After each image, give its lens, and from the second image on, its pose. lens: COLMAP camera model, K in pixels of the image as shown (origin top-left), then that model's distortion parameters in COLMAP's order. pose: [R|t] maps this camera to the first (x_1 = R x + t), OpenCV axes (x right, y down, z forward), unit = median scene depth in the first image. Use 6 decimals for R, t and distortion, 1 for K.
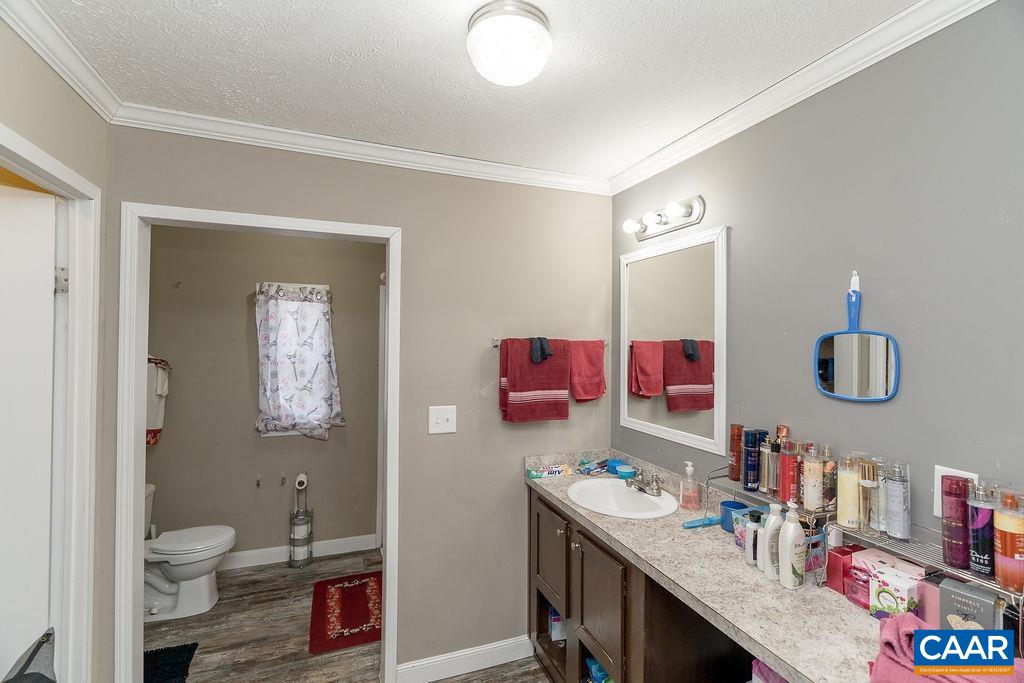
lens RADIAL K [[461.4, 0, 511.3], [0, 461.4, 338.3], [0, 0, 1]] dist [-0.003869, 0.001319]
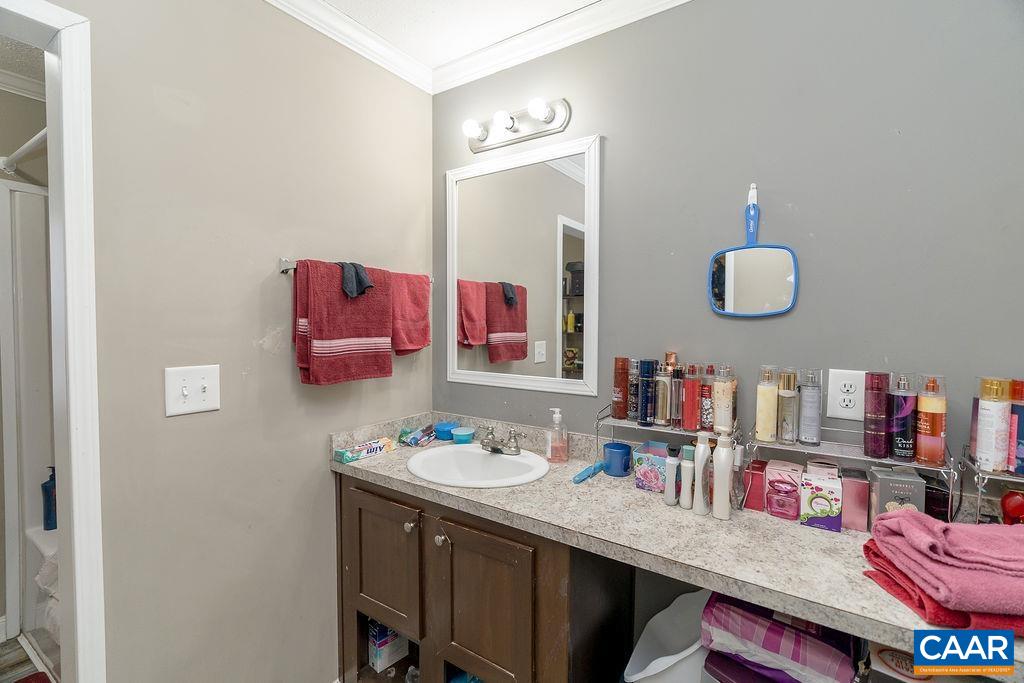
lens RADIAL K [[461.4, 0, 513.7], [0, 461.4, 337.8], [0, 0, 1]] dist [-0.003869, 0.001319]
pose [[0.822977, -0.024091, 0.567563, -0.202768], [-0.000178, 0.999089, 0.042665, 0.120521], [-0.568074, -0.035213, 0.822224, 0.411972]]
